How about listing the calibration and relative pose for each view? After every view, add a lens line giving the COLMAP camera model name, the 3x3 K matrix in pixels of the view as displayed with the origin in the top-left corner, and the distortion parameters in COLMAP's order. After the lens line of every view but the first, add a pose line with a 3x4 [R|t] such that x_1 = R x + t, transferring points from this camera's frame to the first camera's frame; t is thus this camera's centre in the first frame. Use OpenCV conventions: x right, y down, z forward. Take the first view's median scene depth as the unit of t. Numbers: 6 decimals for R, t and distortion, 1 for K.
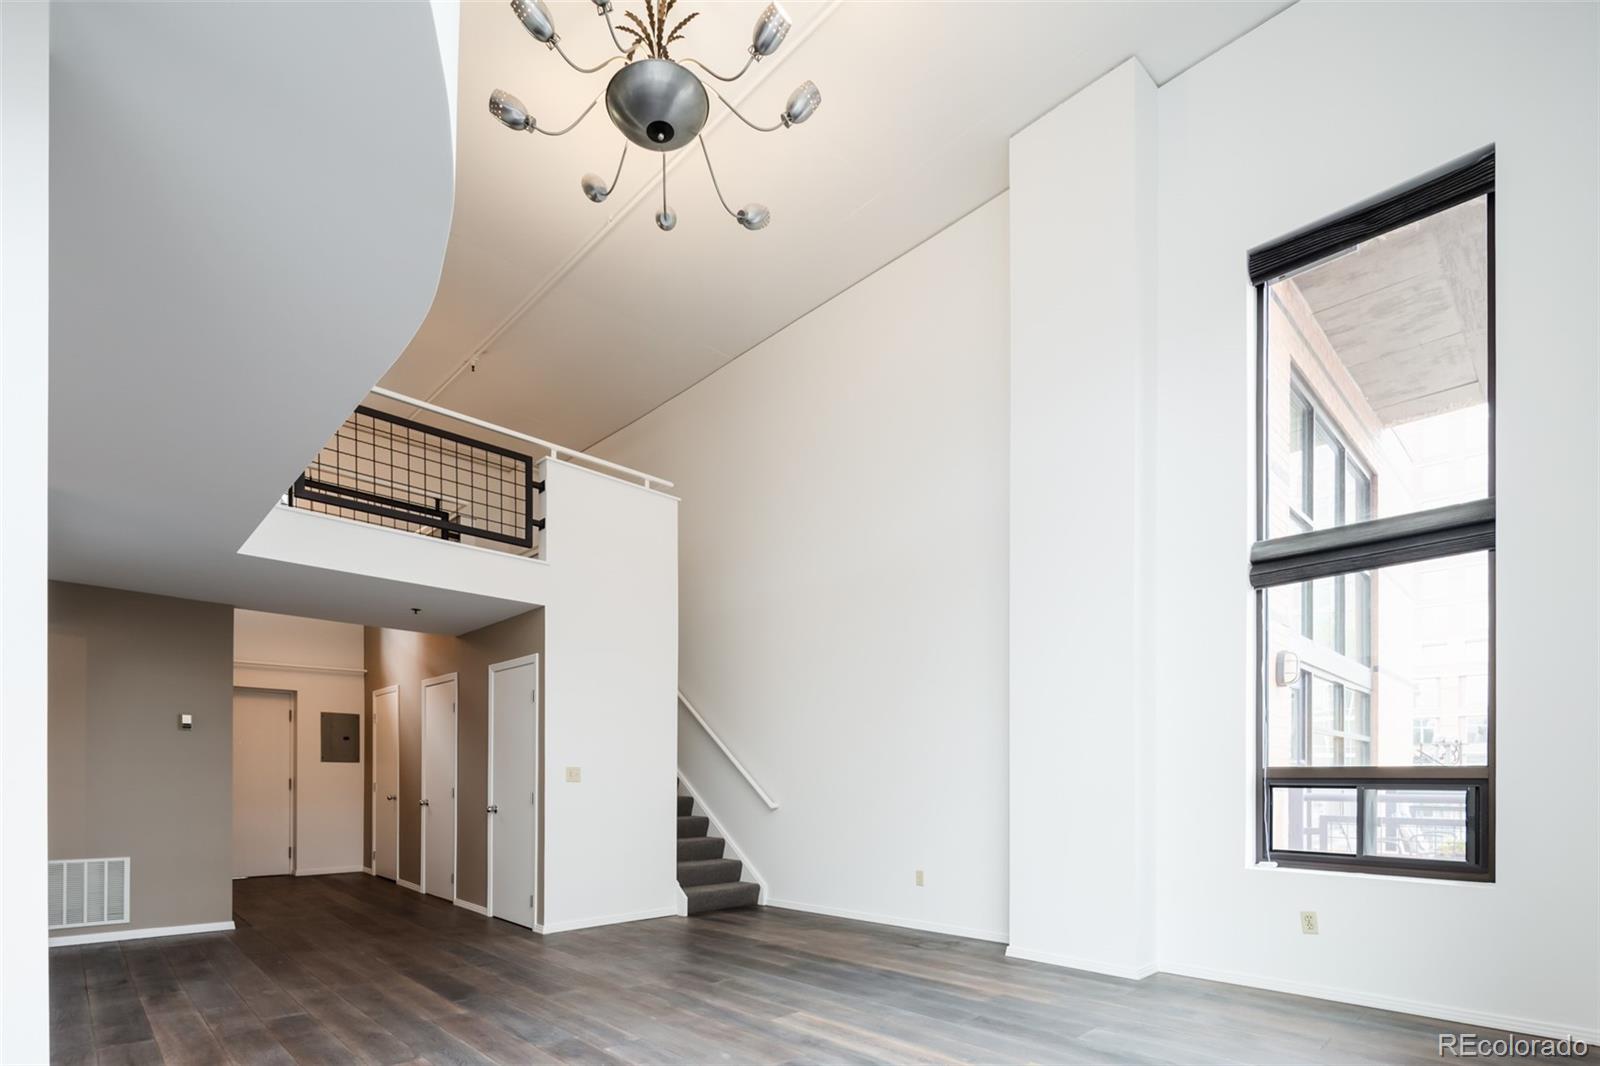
lens RADIAL K [[779.4, 0, 794.4], [0, 779.4, 604.8], [0, 0, 1]] dist [-0.000328, -0.000583]
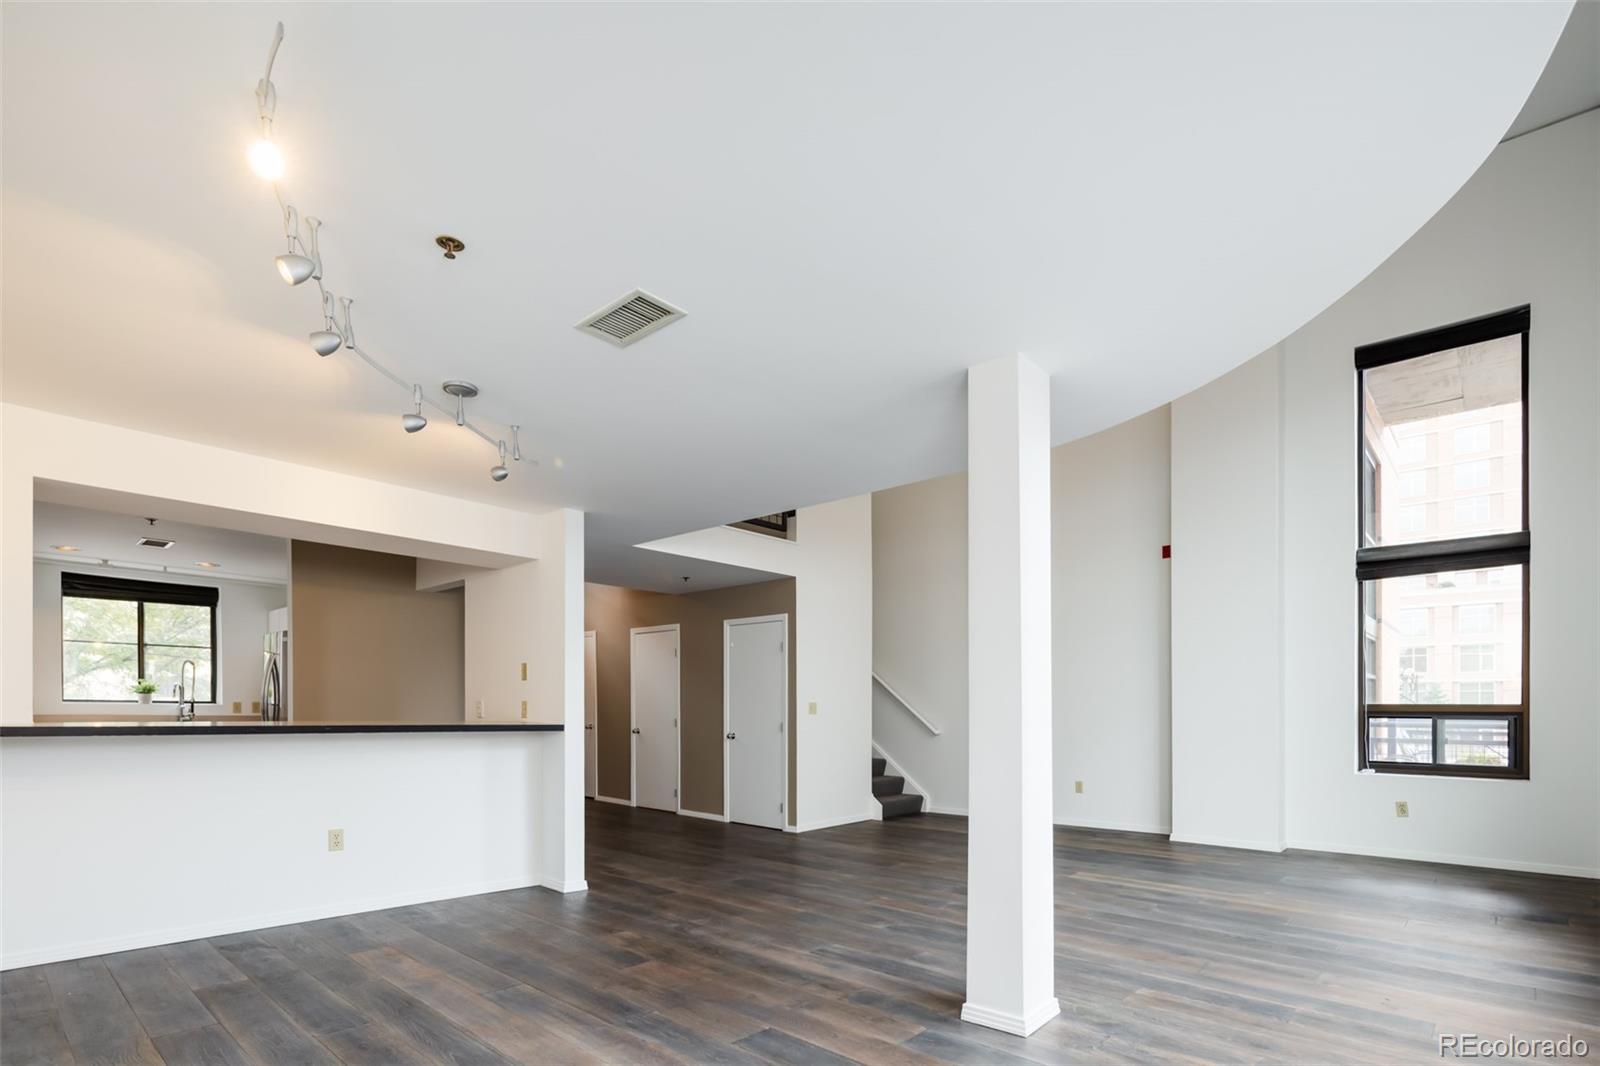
lens RADIAL K [[774.3, 0, 799.9], [0, 774.3, 527.3], [0, 0, 1]] dist [0.001726, 0.000047]
pose [[0.997898, 0.012160, 0.063647, -0.541150], [-0.011747, 0.999907, -0.006862, -0.098644], [-0.063724, 0.006100, 0.997949, -0.375571]]
